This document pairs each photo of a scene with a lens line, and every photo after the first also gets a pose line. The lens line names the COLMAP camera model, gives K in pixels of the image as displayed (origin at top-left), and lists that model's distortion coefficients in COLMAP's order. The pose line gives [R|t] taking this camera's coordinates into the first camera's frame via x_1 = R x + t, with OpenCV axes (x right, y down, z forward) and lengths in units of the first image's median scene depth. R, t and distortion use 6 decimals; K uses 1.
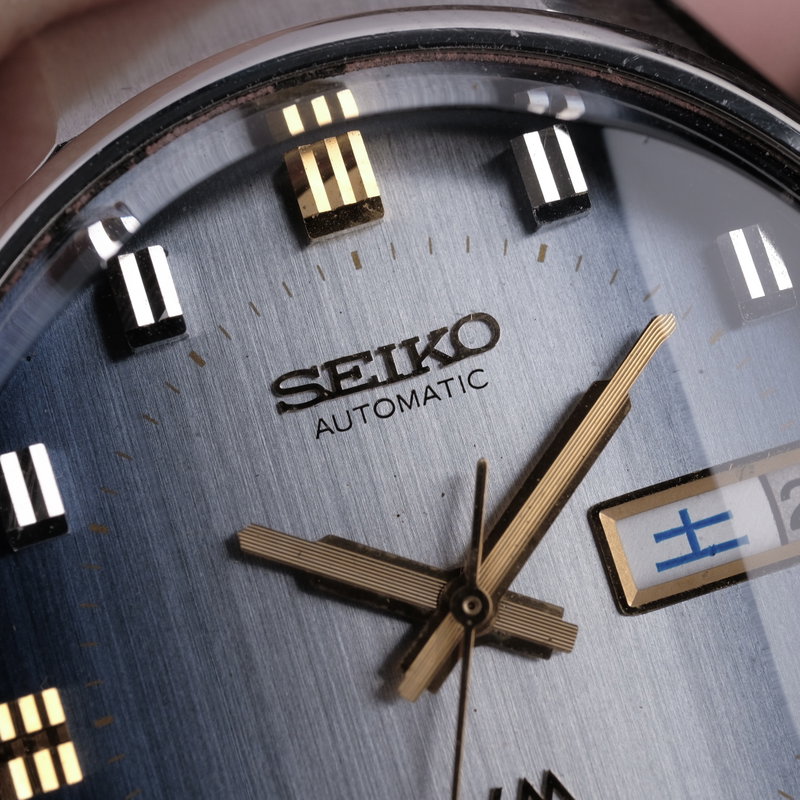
lens RADIAL K [[2048.7, 0, 401.7], [0, 2048.7, 395.9], [0, 0, 1]] dist [0.045997, 0.000000]
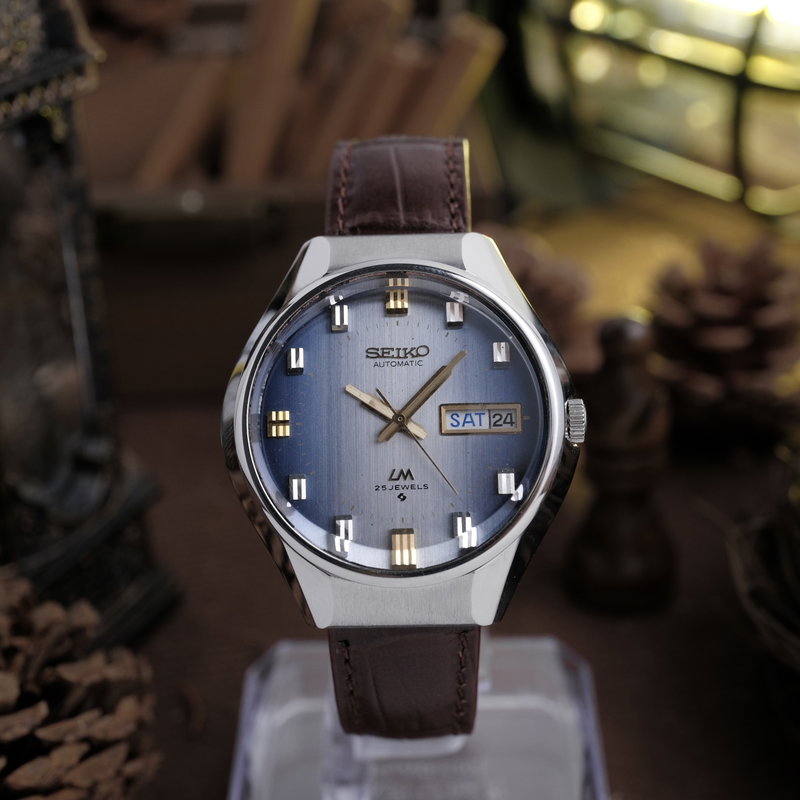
lens RADIAL K [[2048.7, 0, 408.6], [0, 2048.7, 396.8], [0, 0, 1]] dist [0.045997, 0.000000]
pose [[0.959437, 0.264732, -0.096939, 0.391220], [-0.268076, 0.963122, -0.023029, 0.140818], [0.087268, 0.048082, 0.995024, -2.666316]]
